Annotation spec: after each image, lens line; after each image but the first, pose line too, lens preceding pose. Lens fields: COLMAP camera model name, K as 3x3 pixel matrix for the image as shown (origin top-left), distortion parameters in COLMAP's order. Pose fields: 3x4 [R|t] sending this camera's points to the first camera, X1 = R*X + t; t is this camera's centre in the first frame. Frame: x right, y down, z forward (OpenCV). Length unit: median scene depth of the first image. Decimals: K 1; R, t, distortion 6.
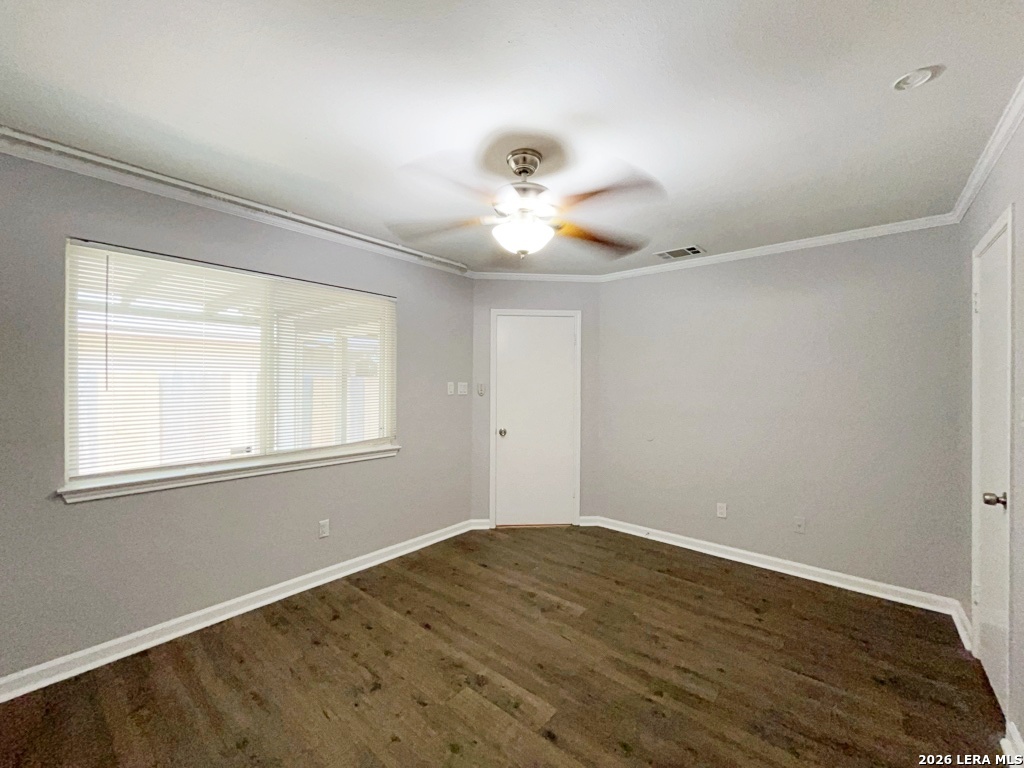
lens RADIAL K [[414.0, 0, 514.9], [0, 414.0, 384.7], [0, 0, 1]] dist [-0.001410, -0.000206]
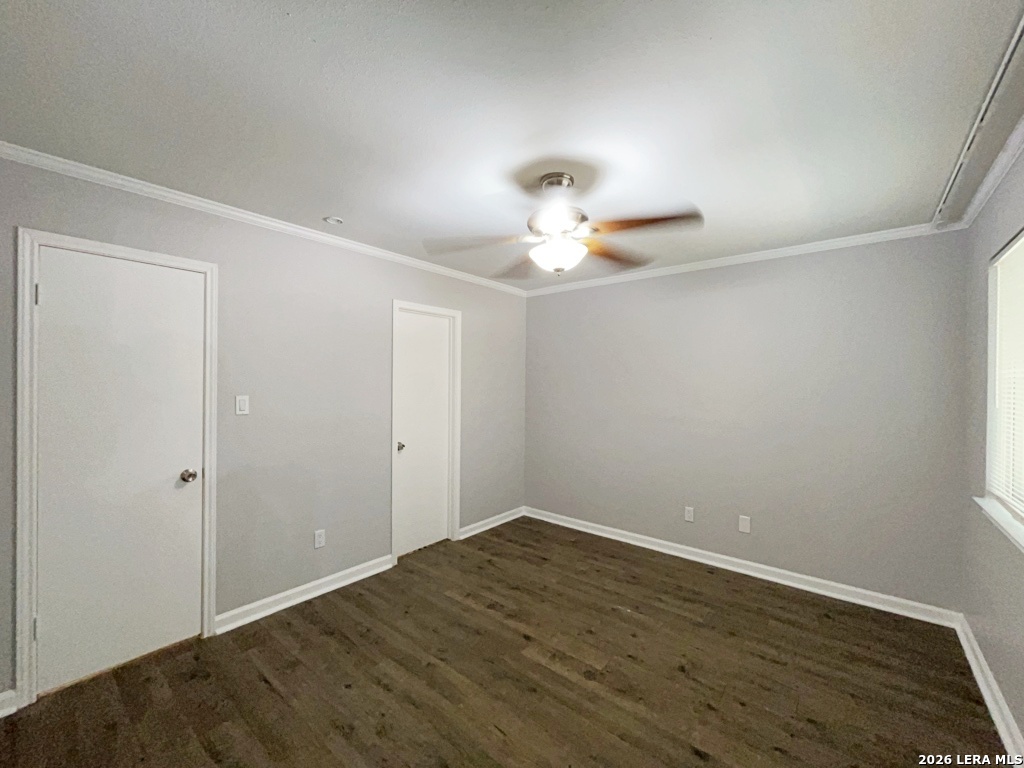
lens RADIAL K [[414.0, 0, 514.9], [0, 414.0, 384.7], [0, 0, 1]] dist [-0.001410, -0.000206]
pose [[-0.999844, -0.012930, -0.012037, 0.132672], [-0.012984, 0.999906, 0.004412, -0.029930], [0.011979, 0.004567, -0.999918, 2.045690]]
